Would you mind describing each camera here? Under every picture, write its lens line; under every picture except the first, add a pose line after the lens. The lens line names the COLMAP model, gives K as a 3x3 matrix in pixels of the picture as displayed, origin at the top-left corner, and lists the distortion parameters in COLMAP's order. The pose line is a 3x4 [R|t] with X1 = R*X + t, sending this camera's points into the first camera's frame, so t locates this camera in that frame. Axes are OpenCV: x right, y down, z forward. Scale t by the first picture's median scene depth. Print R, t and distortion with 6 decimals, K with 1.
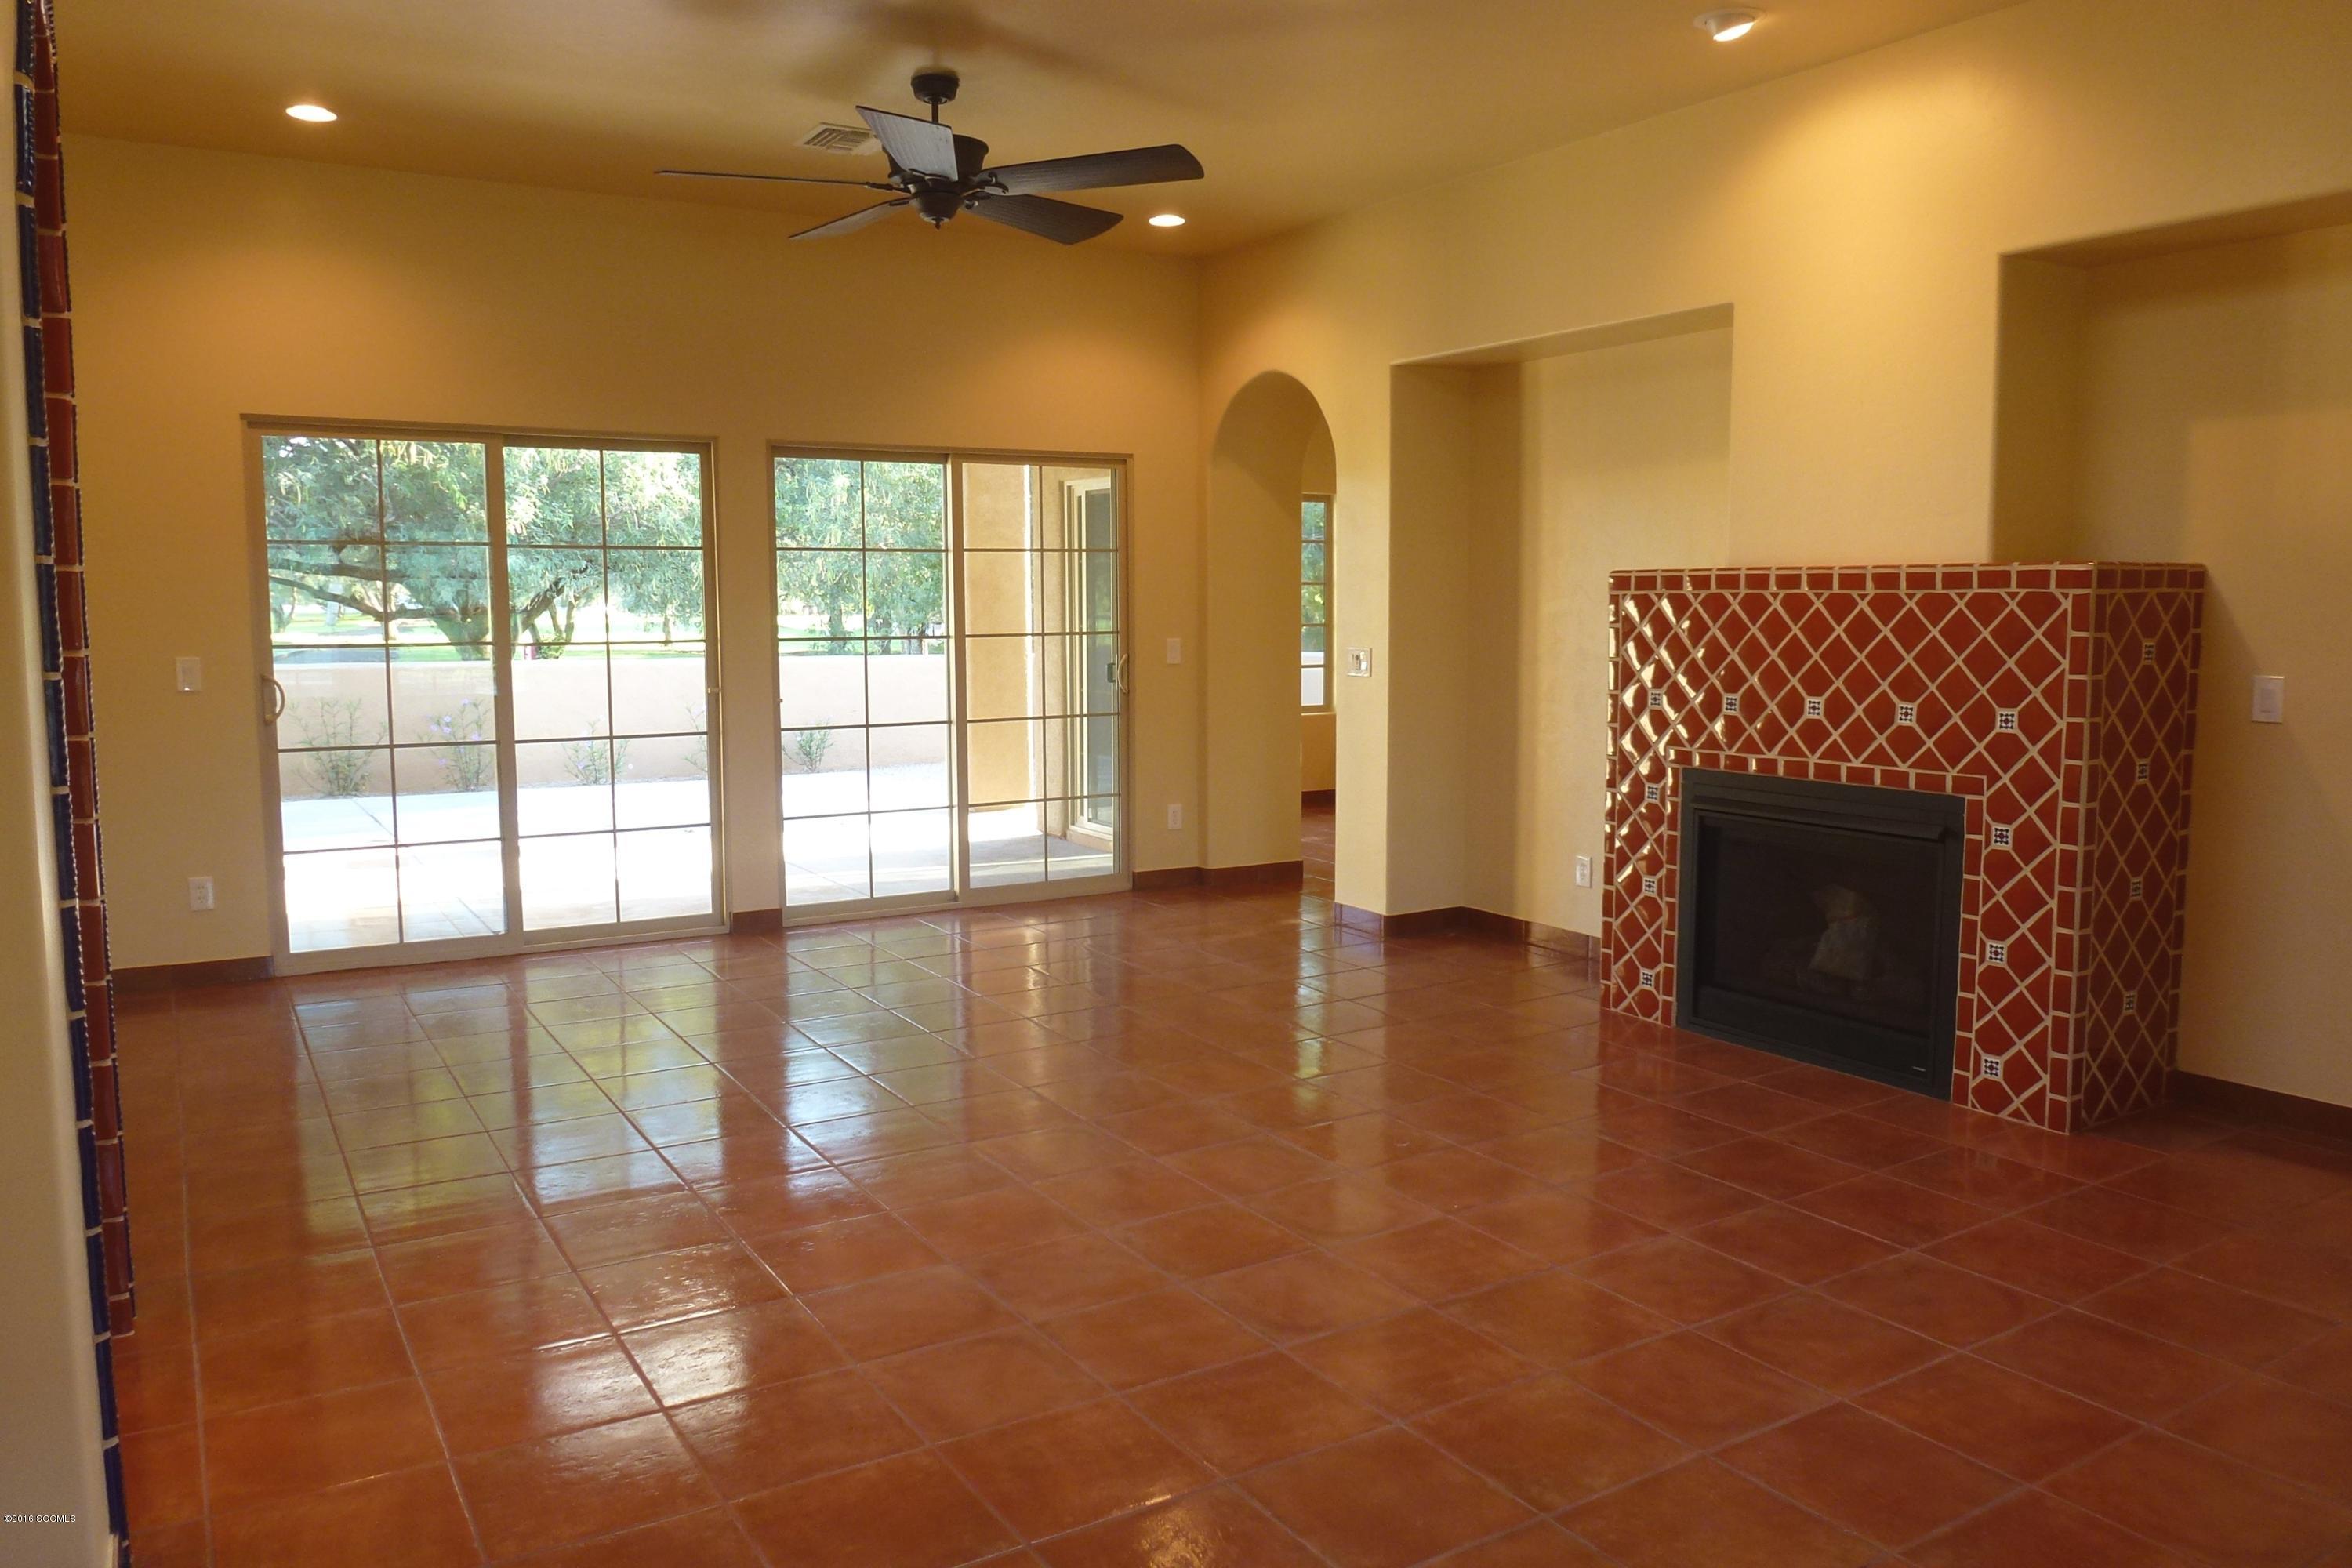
lens RADIAL K [[1681.9, 0, 1177.5], [0, 1681.9, 777.3], [0, 0, 1]] dist [-0.033361, 0.003682]
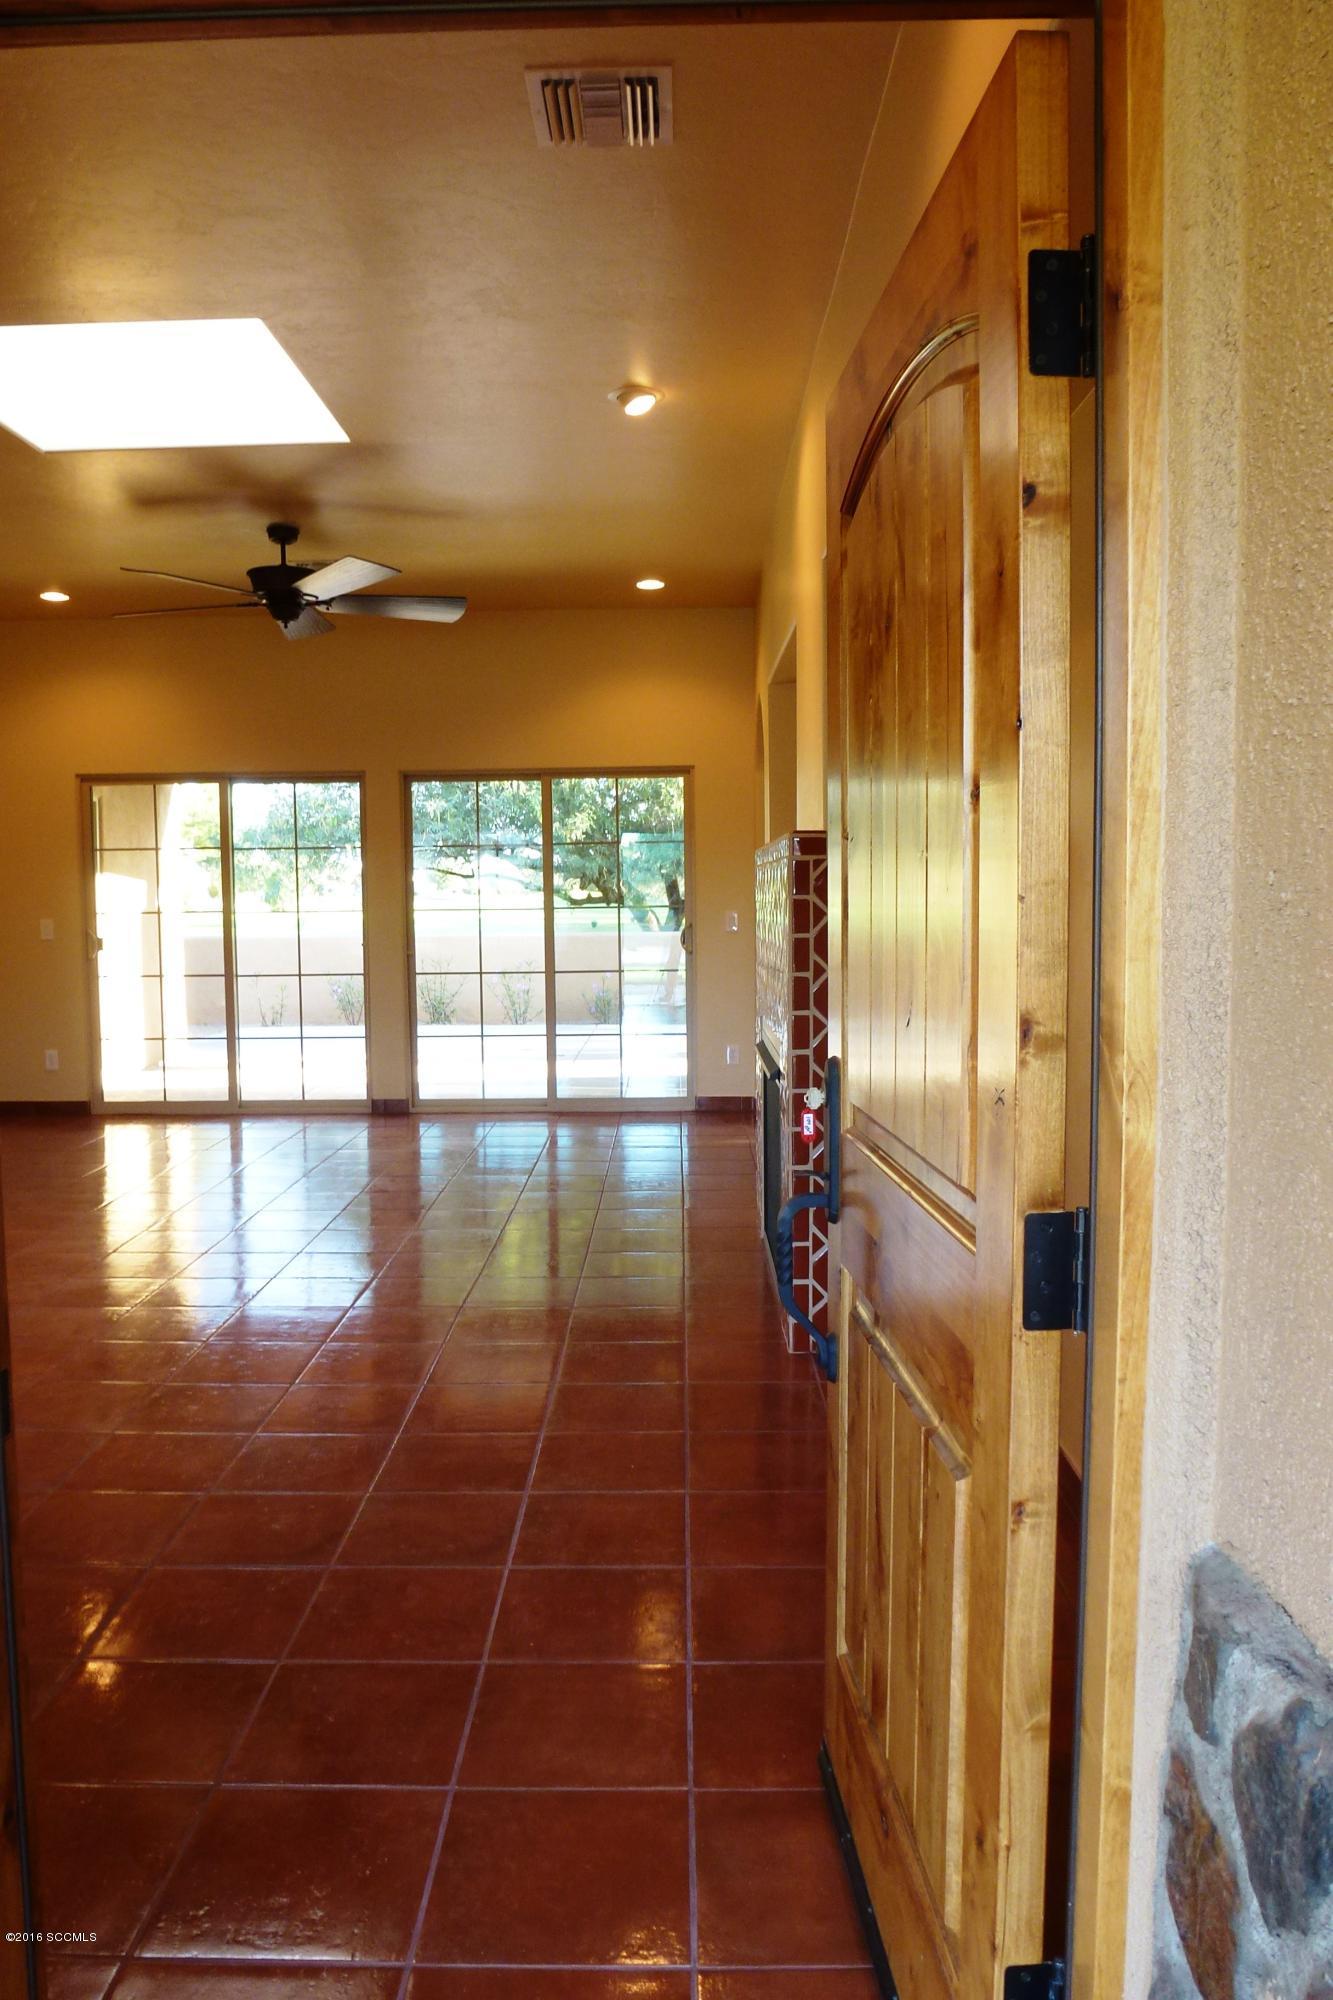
lens RADIAL K [[1430.2, 0, 663.0], [0, 1430.2, 1003.6], [0, 0, 1]] dist [-0.033361, 0.003682]
pose [[0.845569, 0.036527, -0.532615, 0.599477], [-0.048350, 0.998796, -0.008261, -0.003821], [0.531672, 0.032737, 0.846317, 0.093038]]
